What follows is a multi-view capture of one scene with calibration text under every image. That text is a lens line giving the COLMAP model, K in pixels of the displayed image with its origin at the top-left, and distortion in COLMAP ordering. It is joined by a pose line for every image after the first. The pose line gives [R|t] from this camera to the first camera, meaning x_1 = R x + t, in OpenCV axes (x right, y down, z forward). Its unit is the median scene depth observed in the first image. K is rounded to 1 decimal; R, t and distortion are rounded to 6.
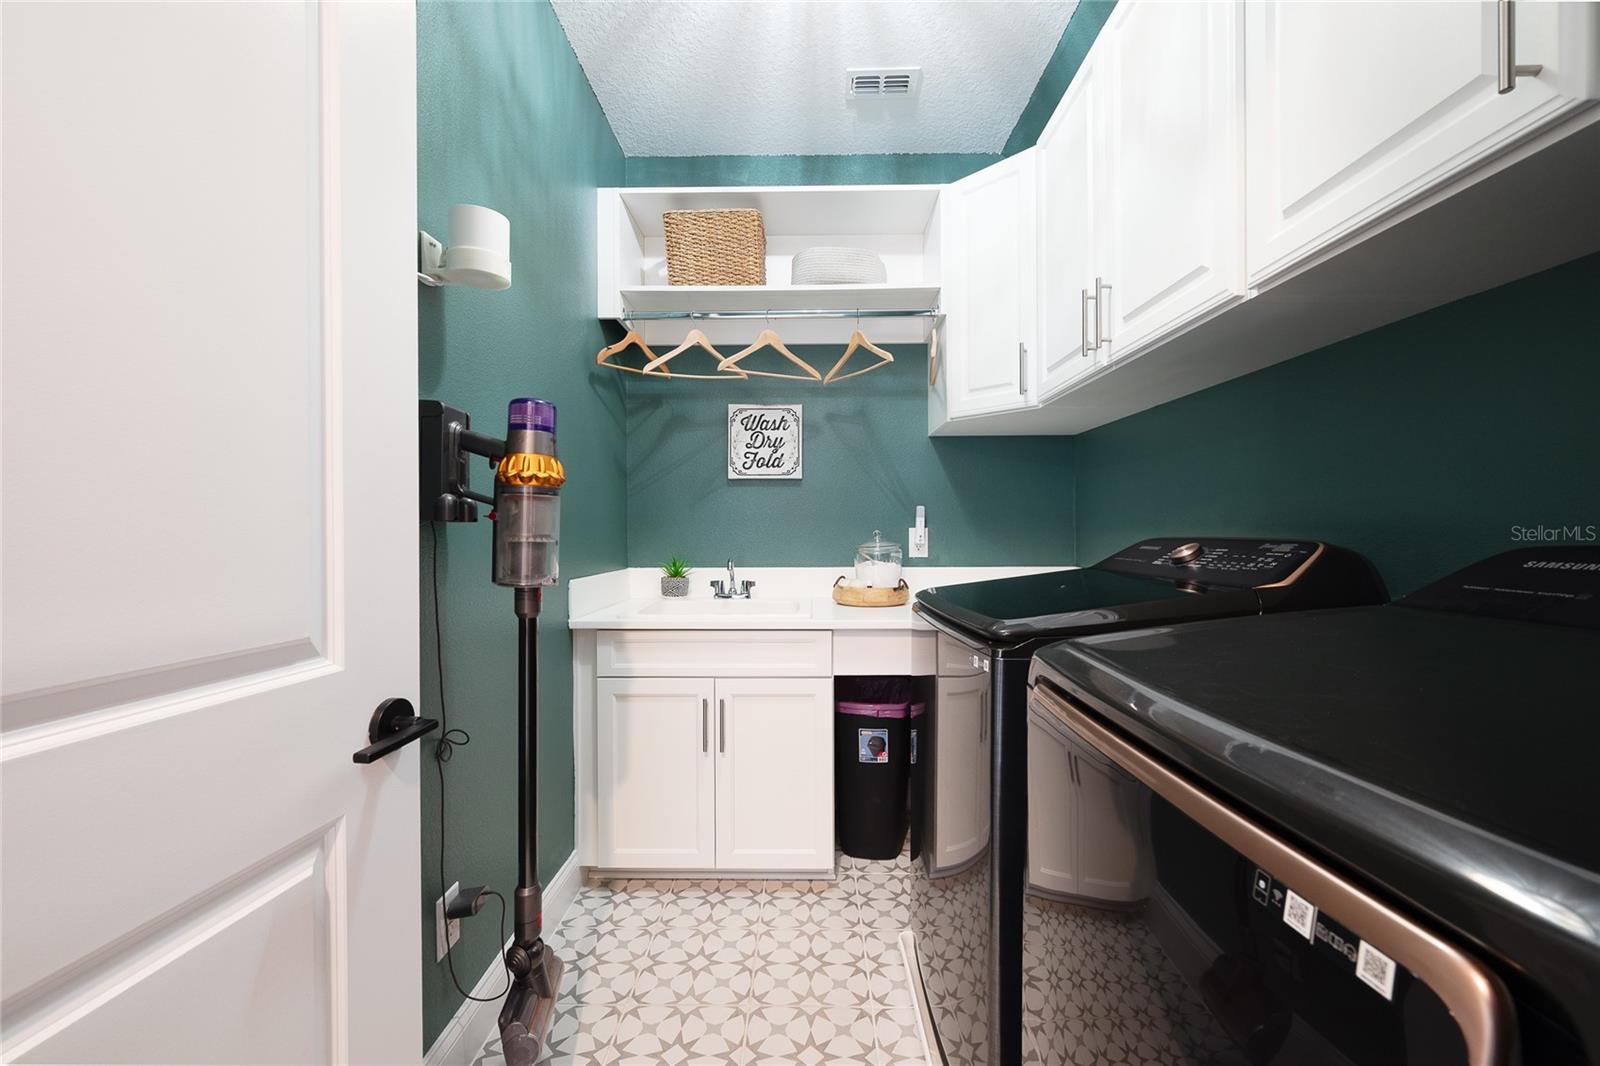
lens RADIAL K [[639.1, 0, 800.9], [0, 639.1, 535.4], [0, 0, 1]] dist [0.005498, 0.000042]
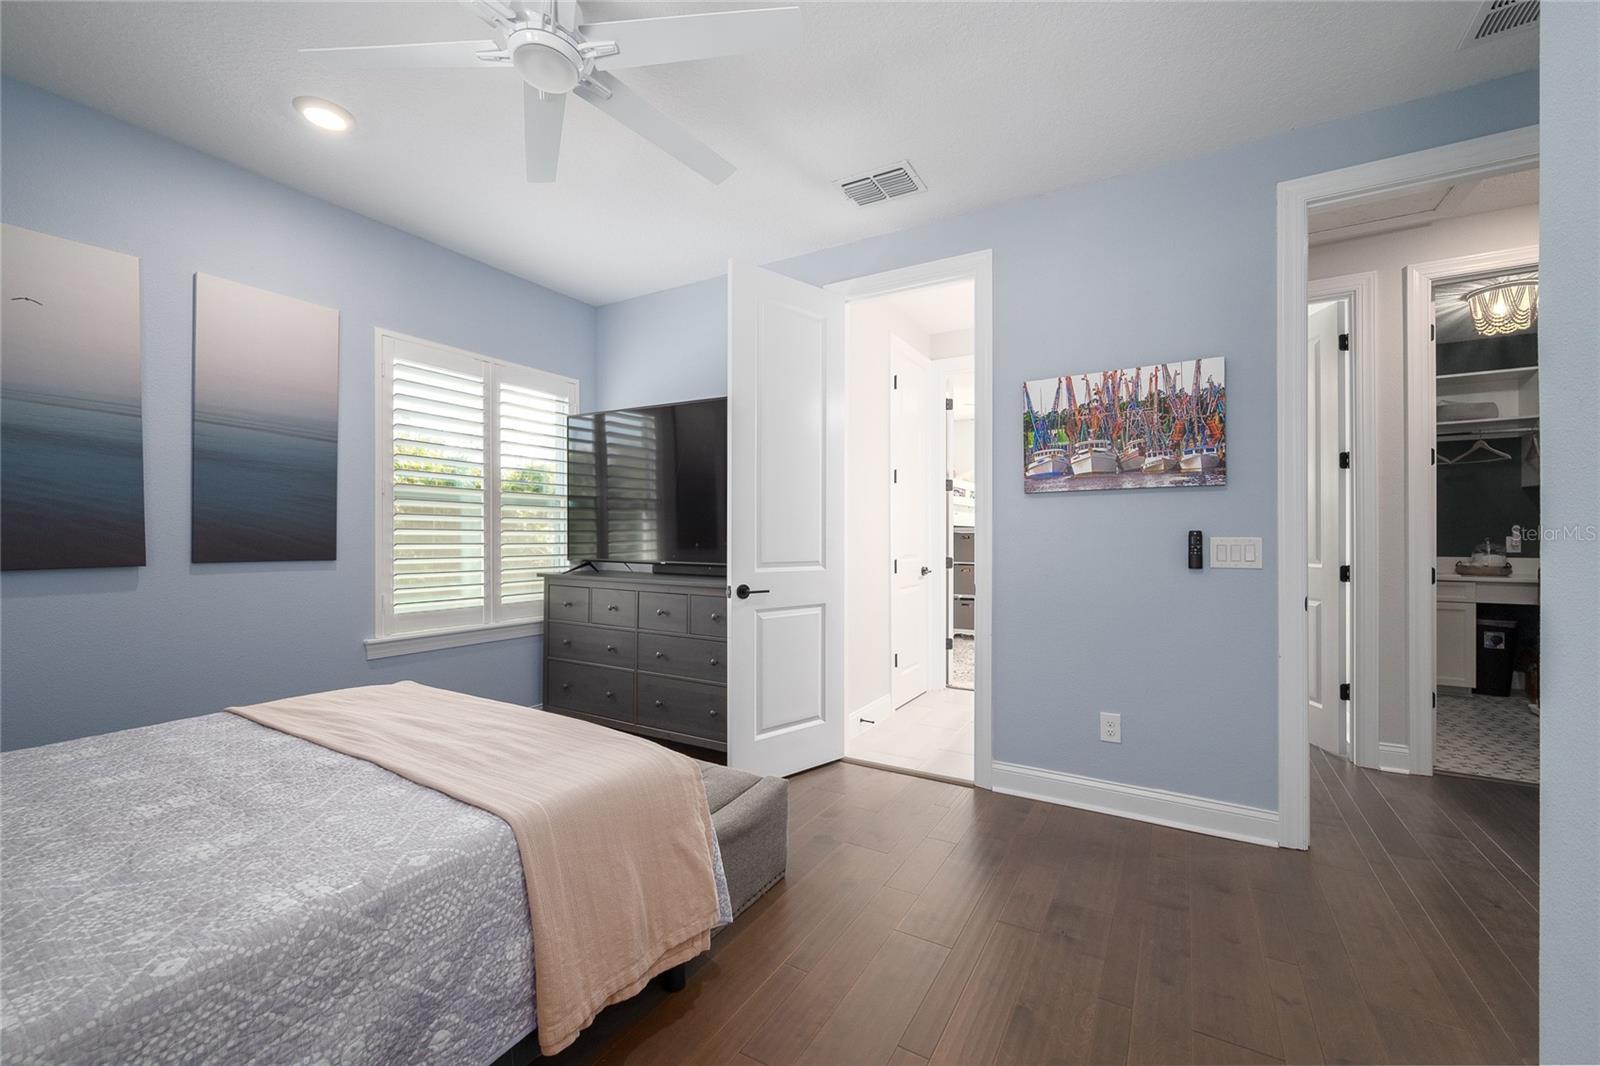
lens RADIAL K [[639.1, 0, 796.8], [0, 639.1, 533.8], [0, 0, 1]] dist [0.005498, 0.000042]
pose [[0.862696, 0.004139, -0.505705, -0.799473], [-0.004507, 0.999990, 0.000495, -0.013404], [0.505702, 0.001852, 0.862706, -1.997189]]
